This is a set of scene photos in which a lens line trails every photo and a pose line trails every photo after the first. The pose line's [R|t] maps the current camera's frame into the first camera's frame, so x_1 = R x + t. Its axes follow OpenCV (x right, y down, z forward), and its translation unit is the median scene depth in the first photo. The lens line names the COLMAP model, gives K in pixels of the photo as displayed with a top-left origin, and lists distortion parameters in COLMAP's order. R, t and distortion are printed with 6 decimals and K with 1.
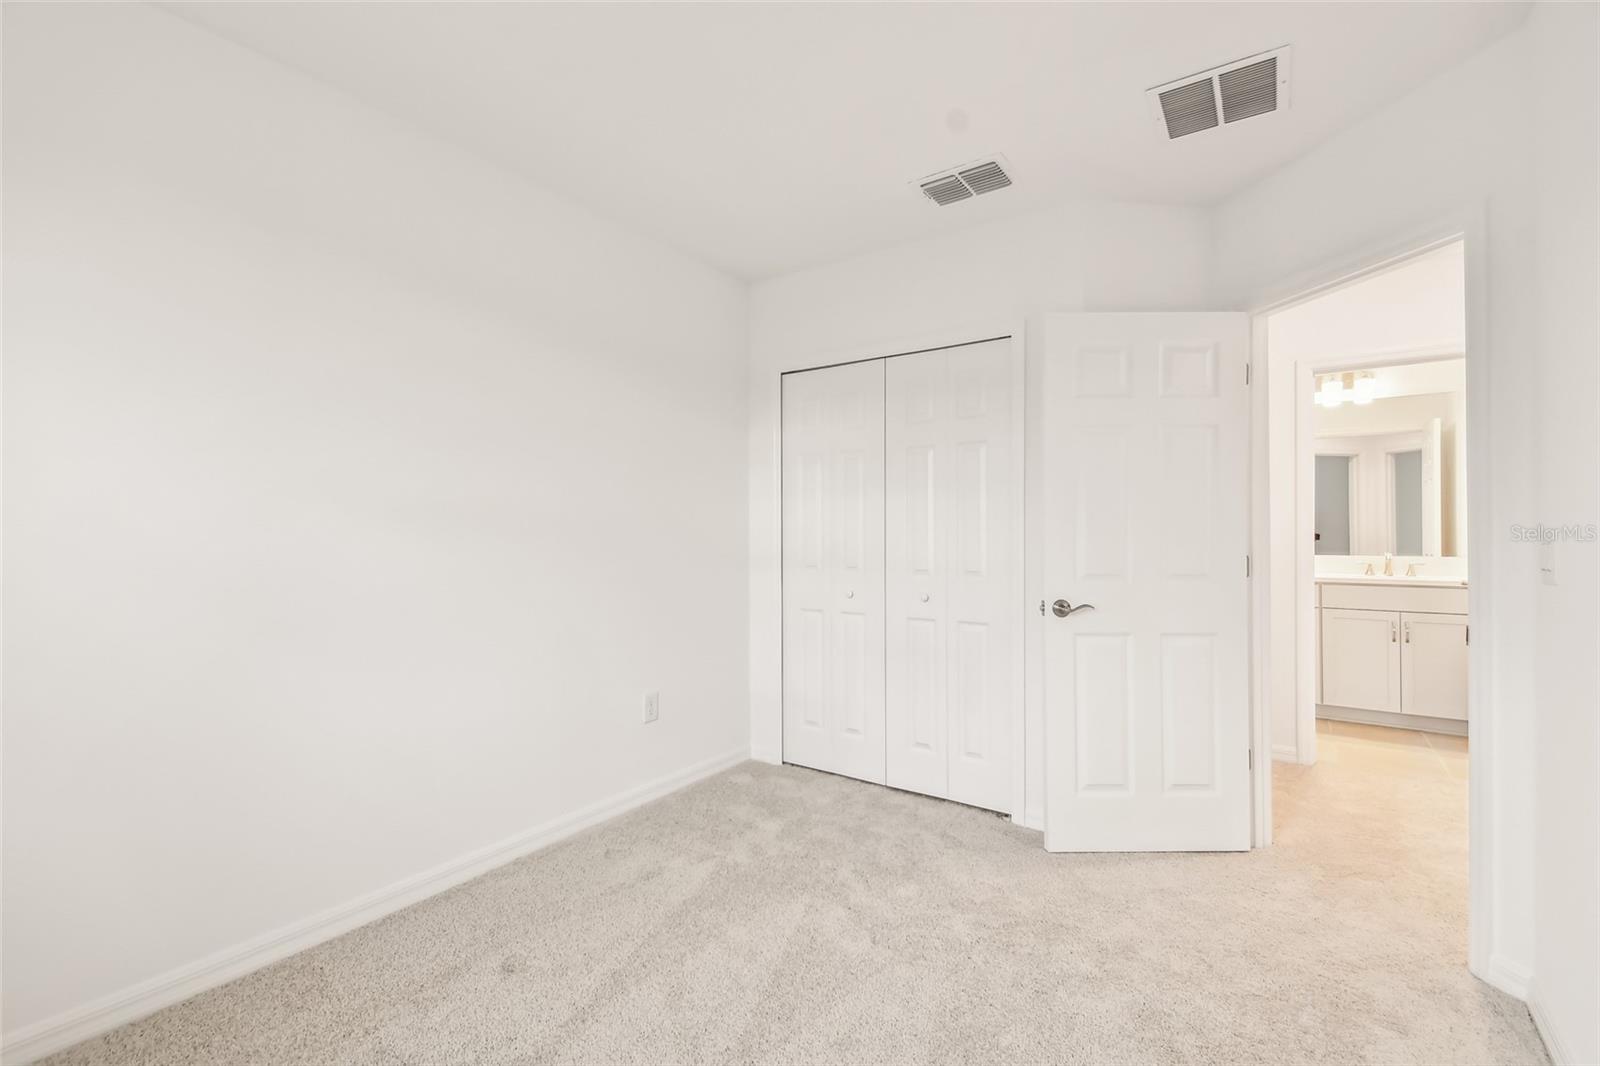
lens RADIAL K [[790.3, 0, 798.5], [0, 790.3, 535.1], [0, 0, 1]] dist [0.004847, -0.002742]
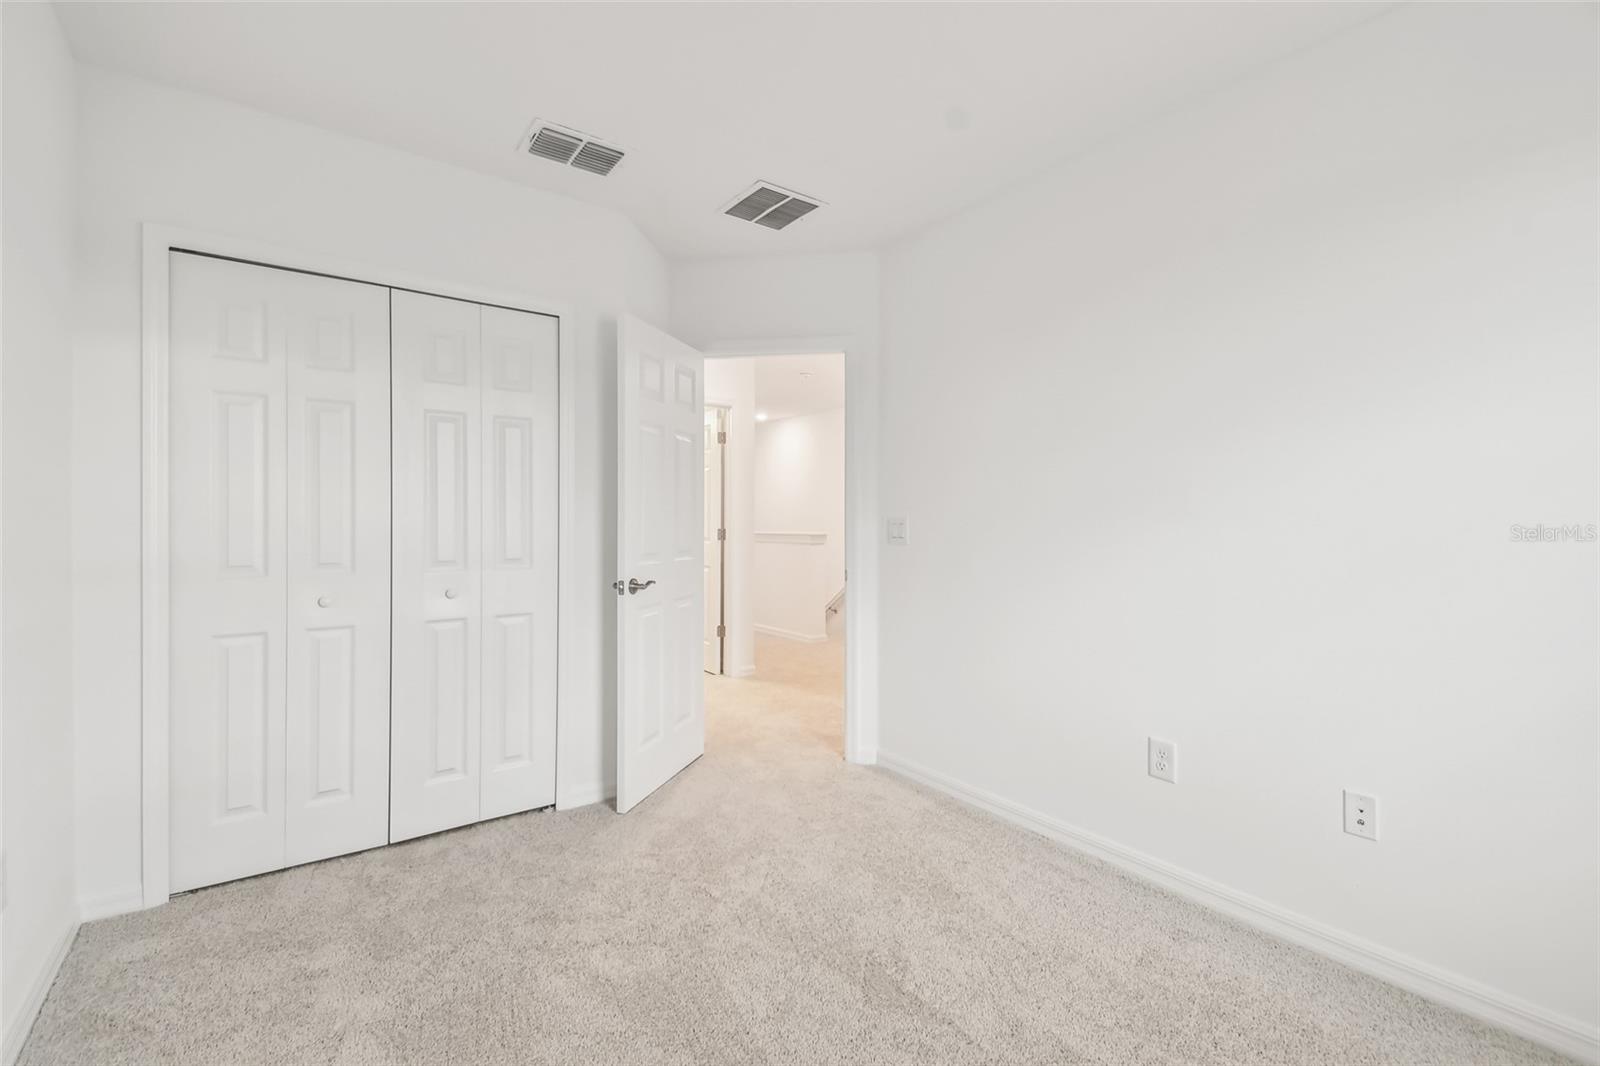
lens RADIAL K [[790.3, 0, 800.9], [0, 790.3, 524.6], [0, 0, 1]] dist [0.004847, -0.002742]
pose [[0.202798, -0.003723, 0.979213, -0.574115], [-0.002012, 0.999989, 0.004218, 0.001705], [-0.979218, -0.002825, 0.202789, 0.461140]]
